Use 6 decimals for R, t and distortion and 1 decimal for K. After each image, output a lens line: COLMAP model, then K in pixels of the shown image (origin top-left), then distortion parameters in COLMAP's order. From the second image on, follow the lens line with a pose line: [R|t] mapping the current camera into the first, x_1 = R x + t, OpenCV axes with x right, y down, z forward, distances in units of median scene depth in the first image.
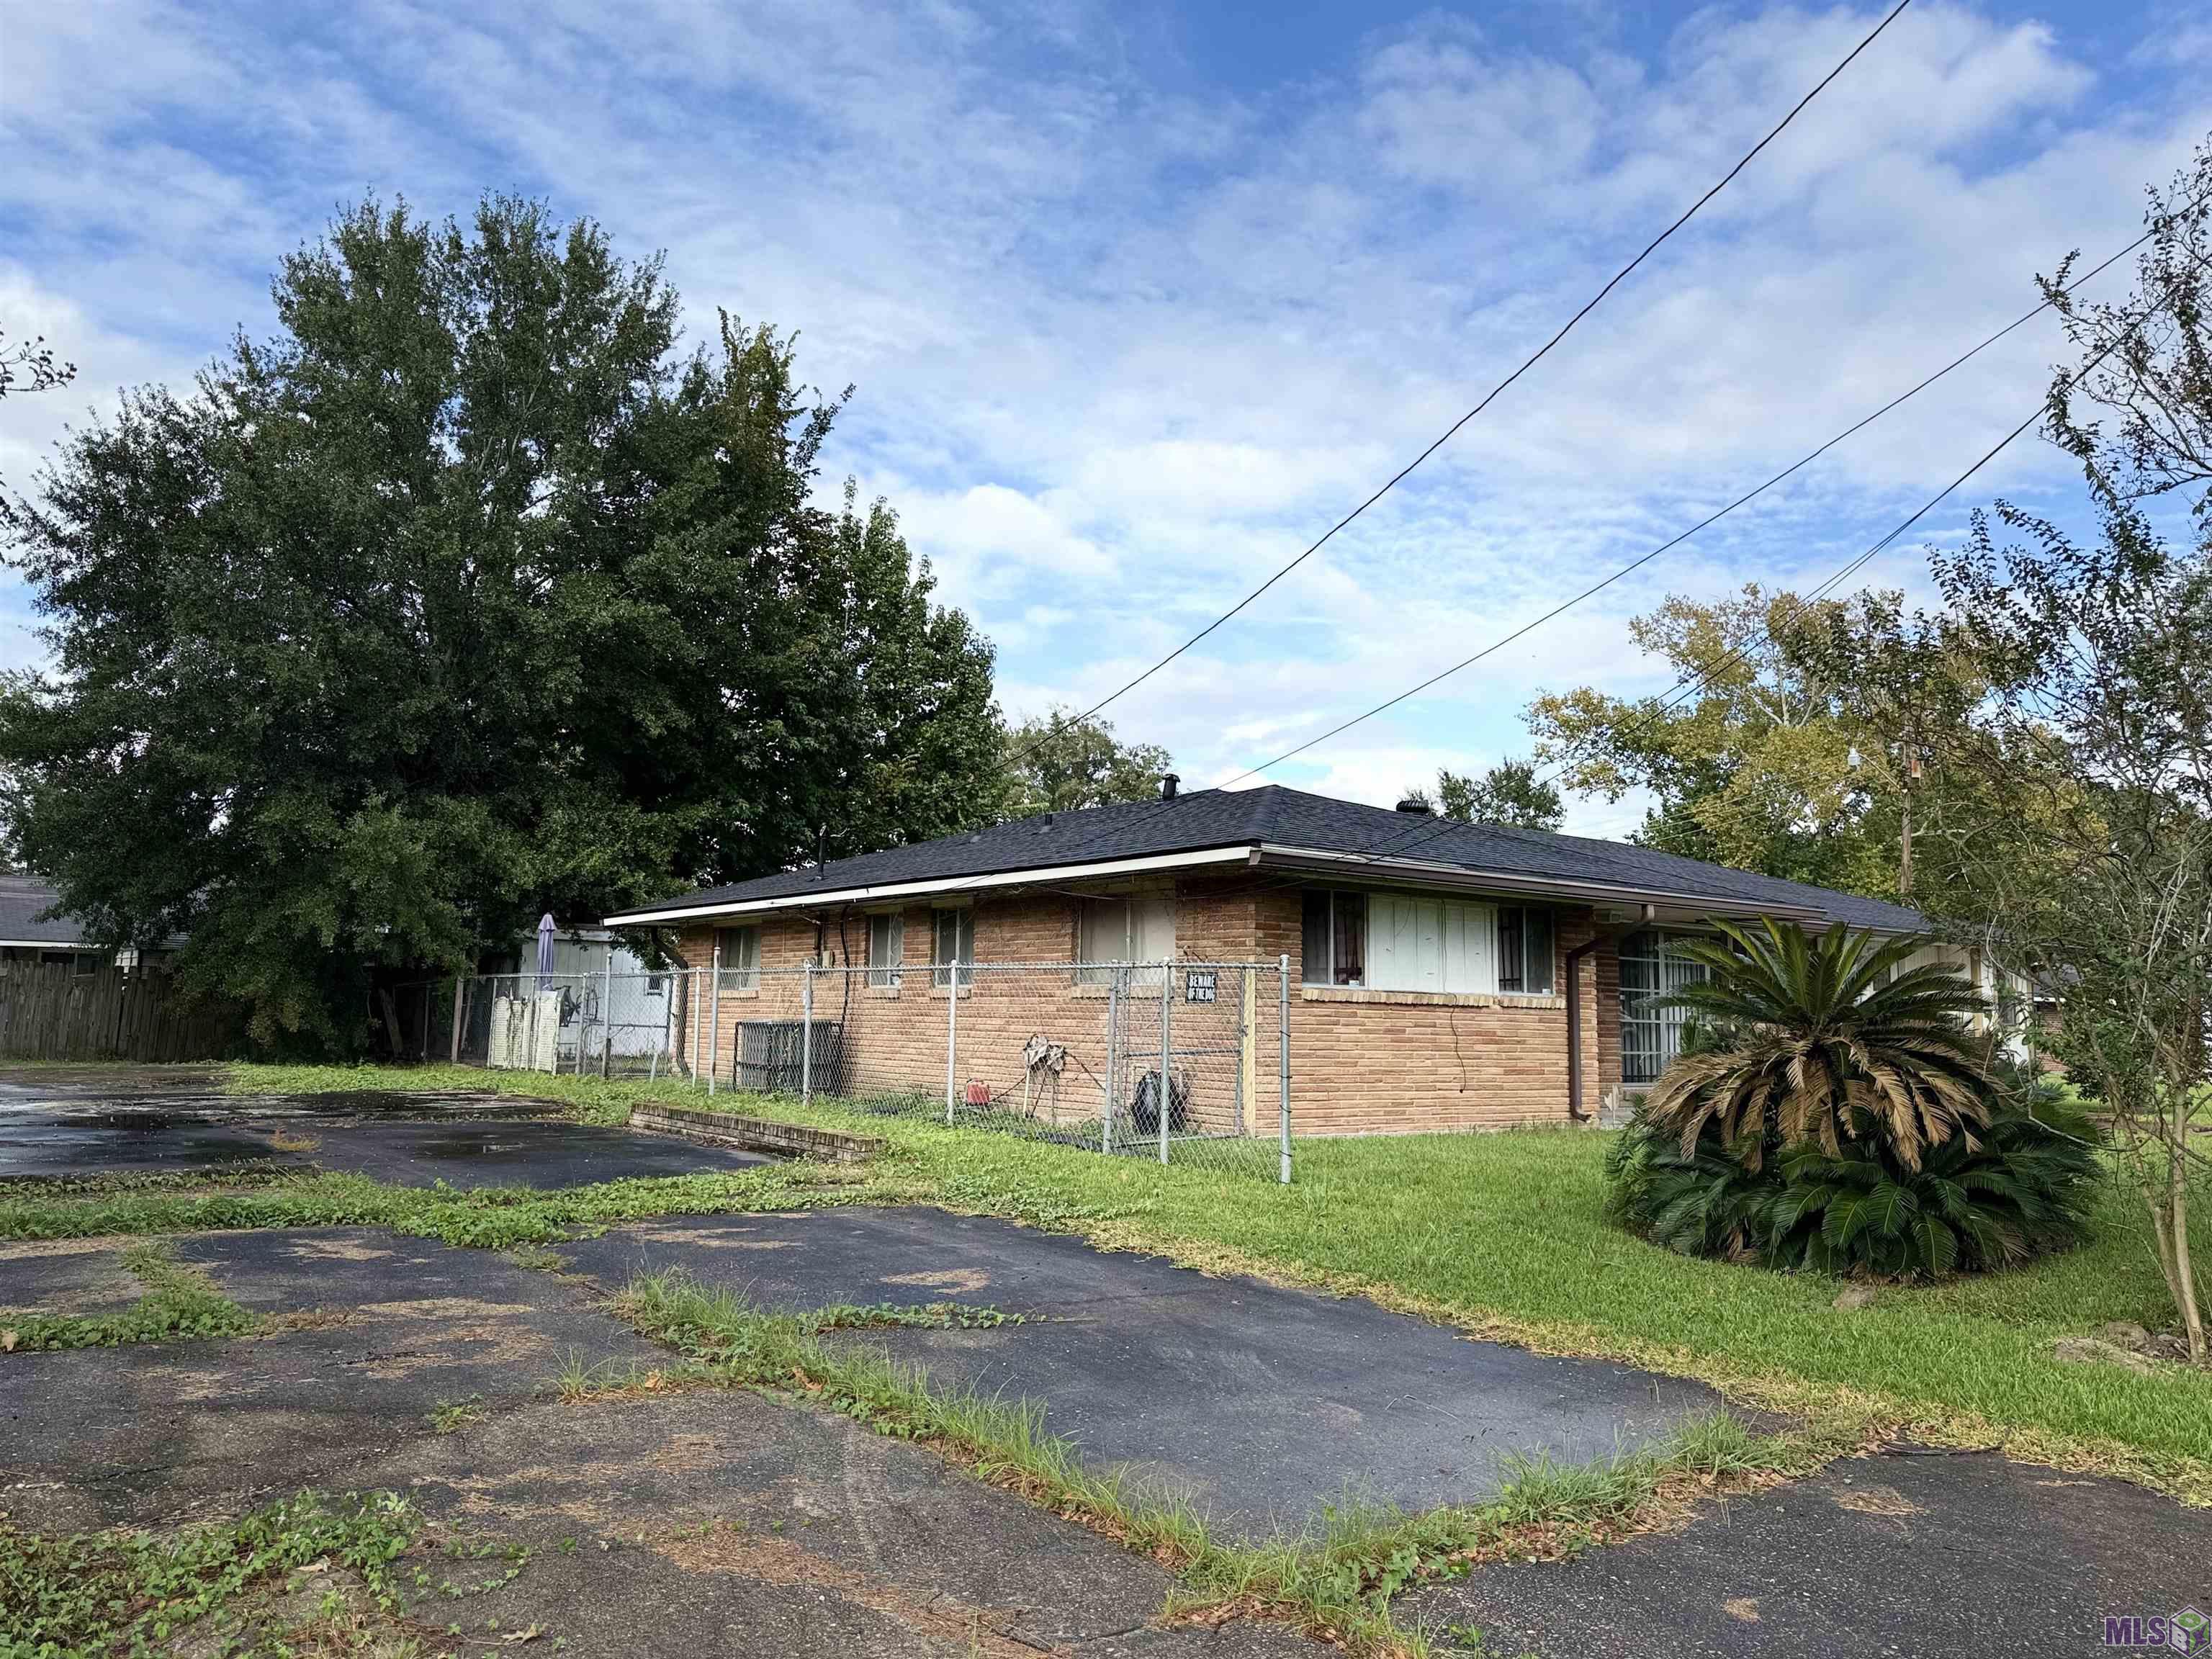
lens RADIAL K [[1567.6, 0, 1117.7], [0, 1567.6, 828.3], [0, 0, 1]] dist [0.035421, -0.041211]
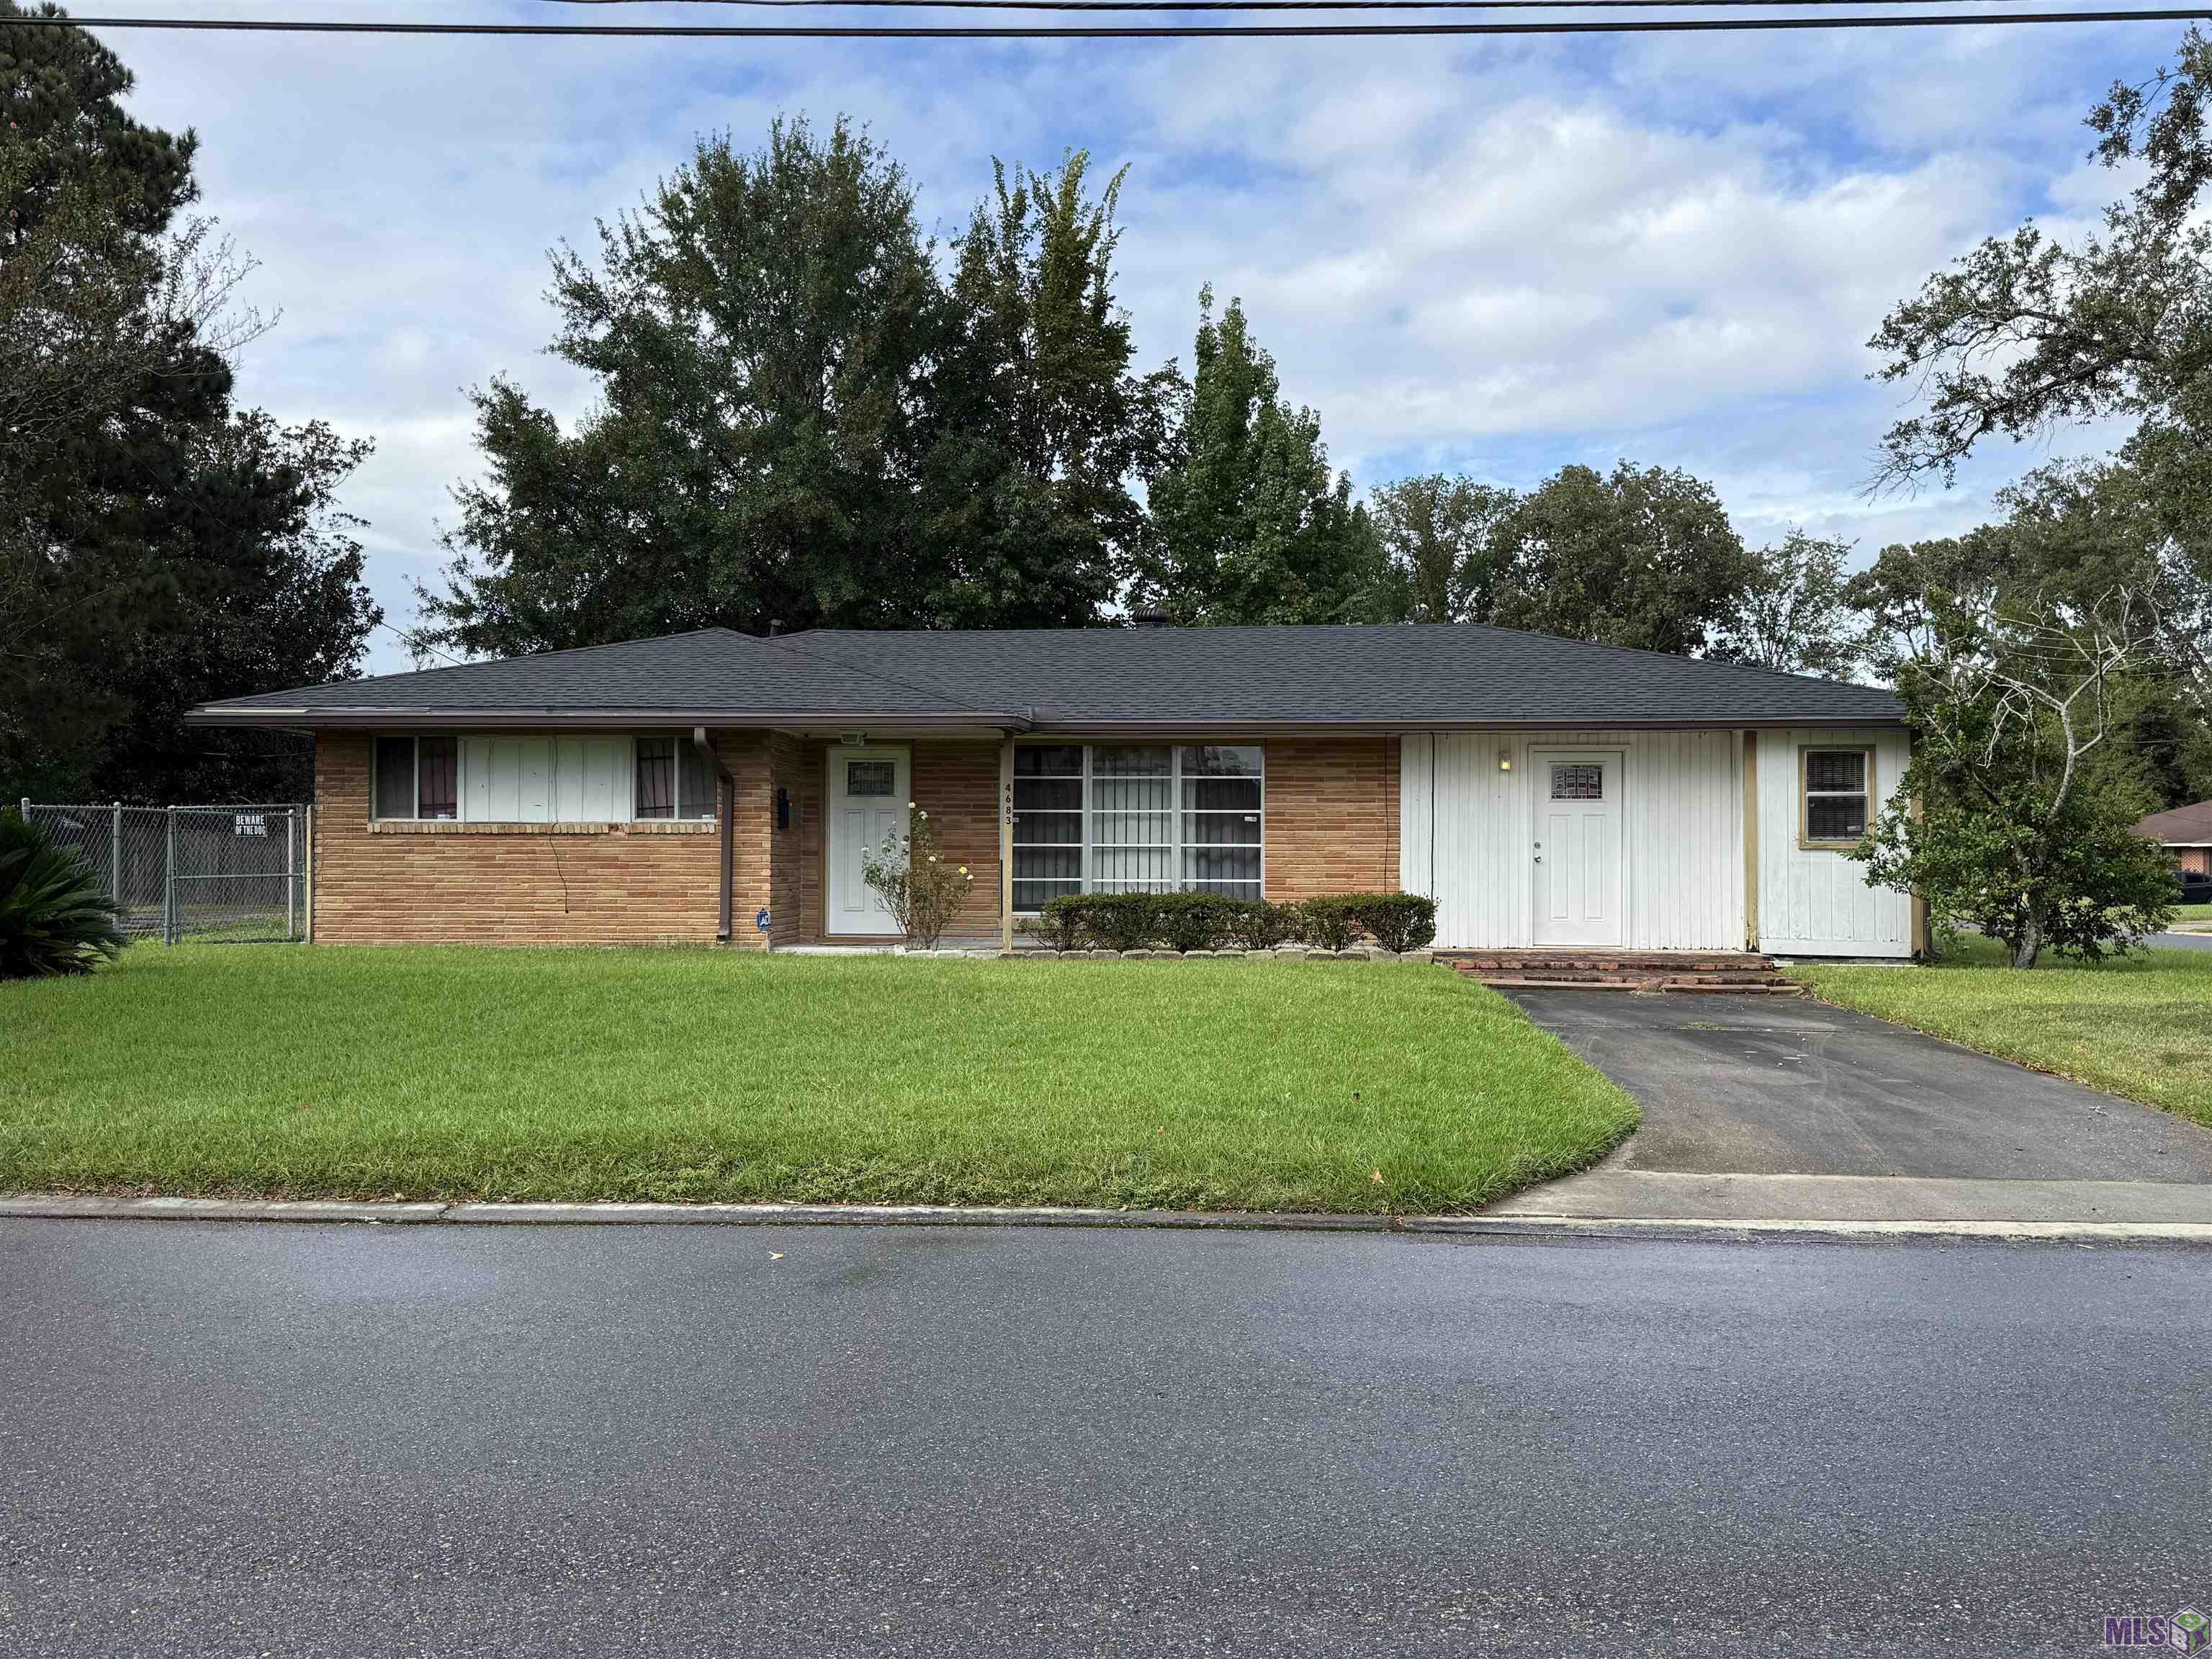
lens RADIAL K [[1864.5, 0, 1109.5], [0, 1864.5, 833.2], [0, 0, 1]] dist [0.188806, -0.306233]
pose [[0.741089, -0.031193, -0.670681, 1.342614], [0.093097, 0.994045, 0.056639, 0.072878], [0.664921, -0.104413, 0.739580, 0.283240]]
